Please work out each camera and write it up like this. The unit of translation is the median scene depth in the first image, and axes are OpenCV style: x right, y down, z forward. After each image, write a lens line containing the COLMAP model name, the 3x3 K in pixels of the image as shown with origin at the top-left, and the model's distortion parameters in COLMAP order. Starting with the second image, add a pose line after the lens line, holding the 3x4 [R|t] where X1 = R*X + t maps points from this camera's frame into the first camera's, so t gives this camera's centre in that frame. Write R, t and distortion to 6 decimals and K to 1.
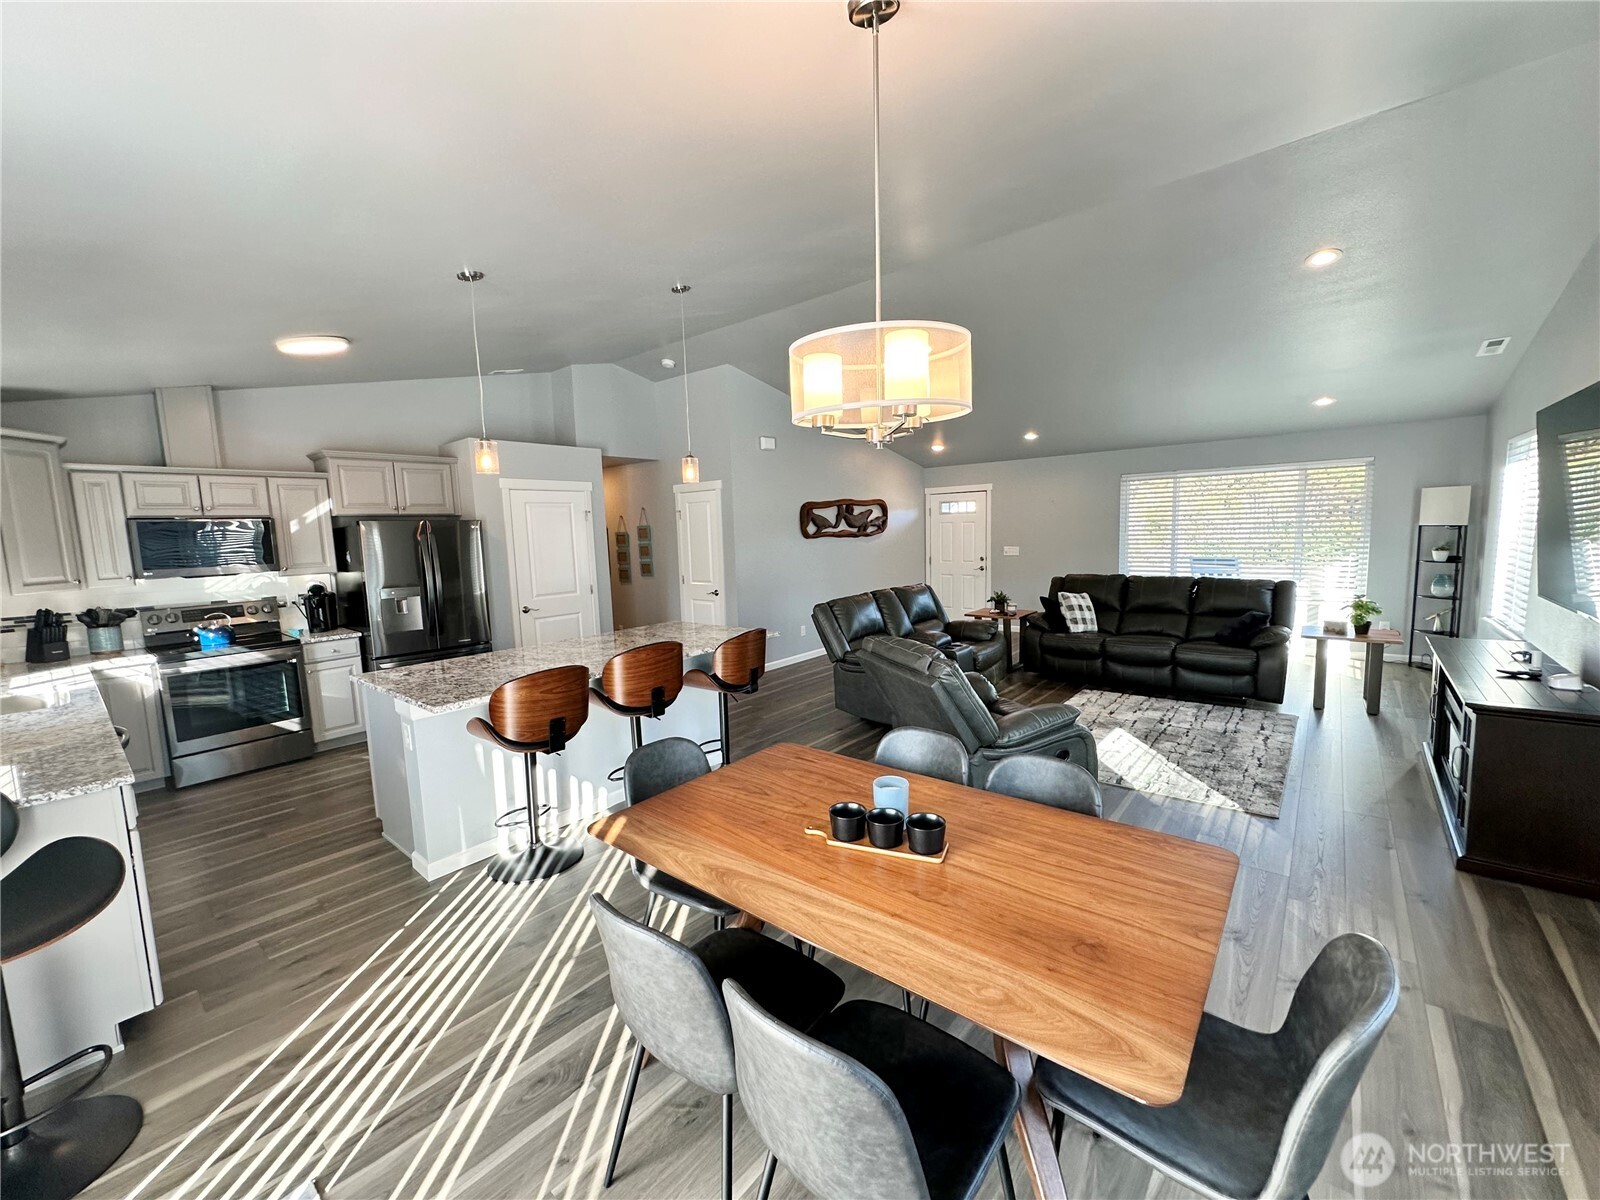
lens RADIAL K [[635.6, 0, 802.4], [0, 635.6, 601.5], [0, 0, 1]] dist [-0.003748, 0.000425]
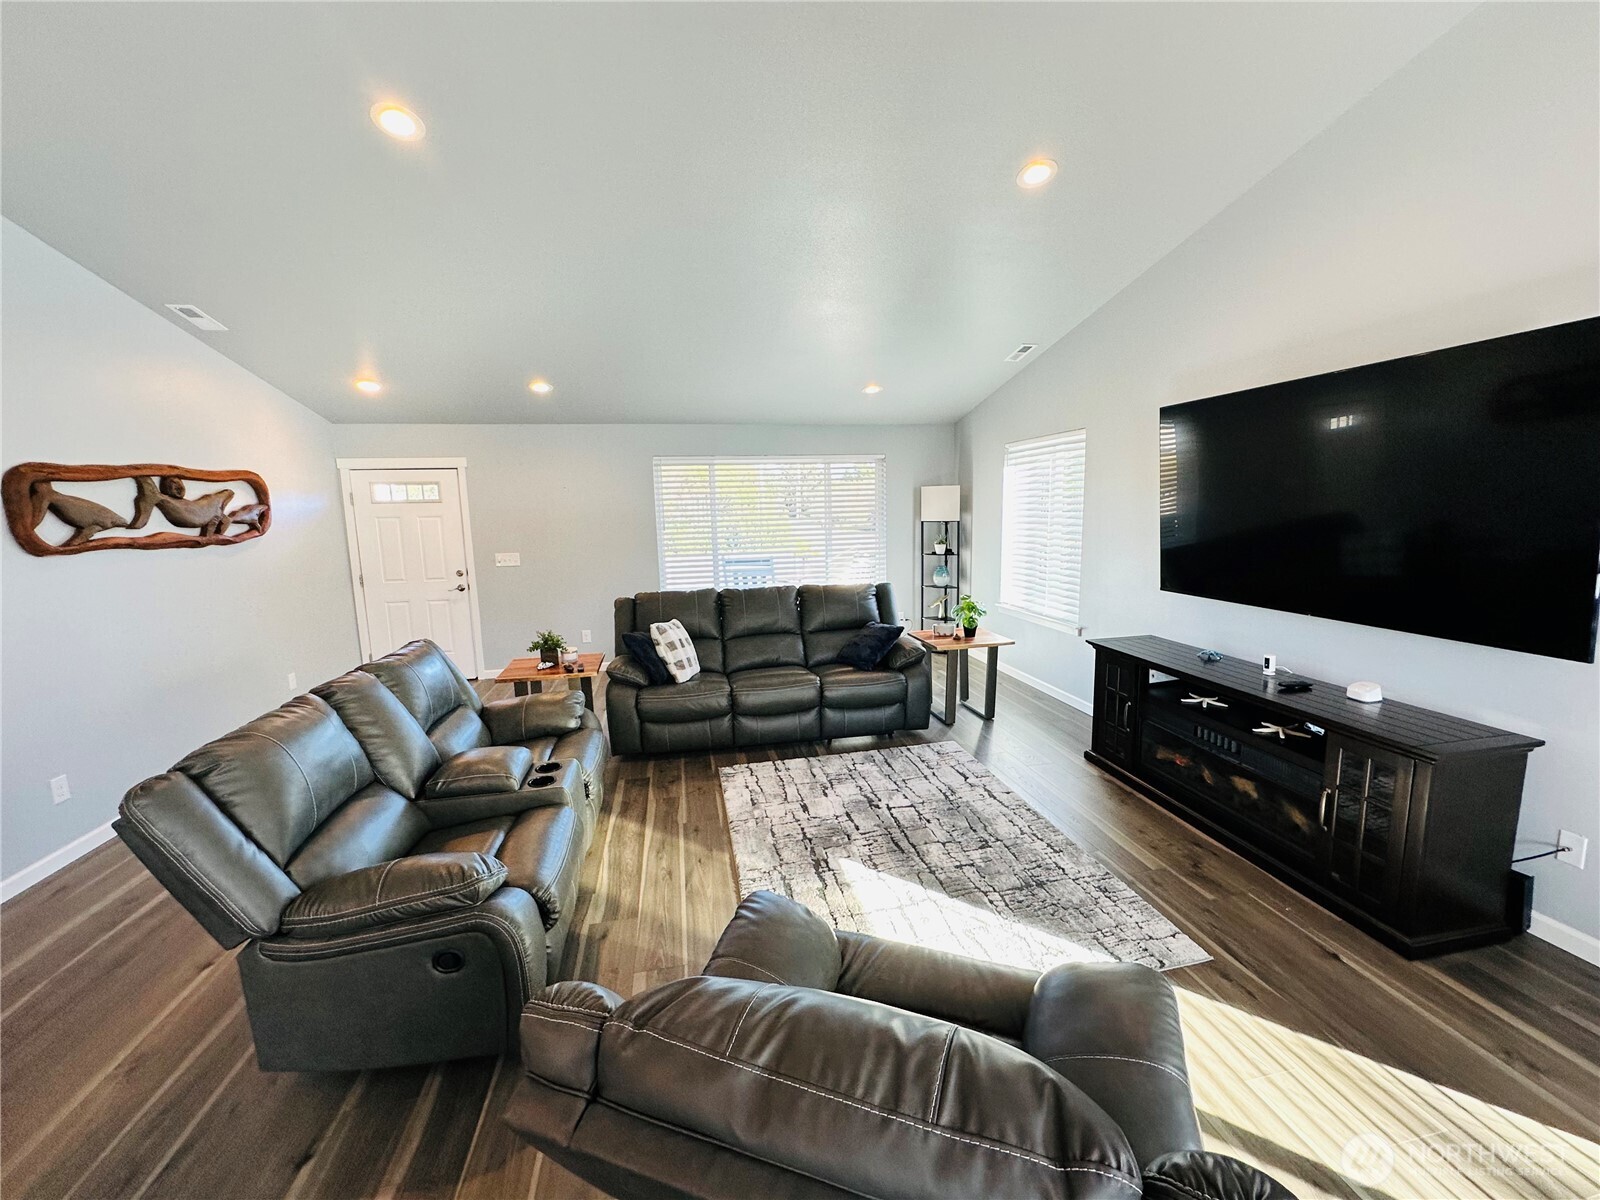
lens RADIAL K [[635.6, 0, 798.8], [0, 635.6, 601.7], [0, 0, 1]] dist [-0.003748, 0.000425]
pose [[0.629681, -0.098632, 0.770567, -0.001914], [0.092878, 0.994351, 0.051379, -0.057244], [-0.771282, 0.039216, 0.635285, 0.467076]]
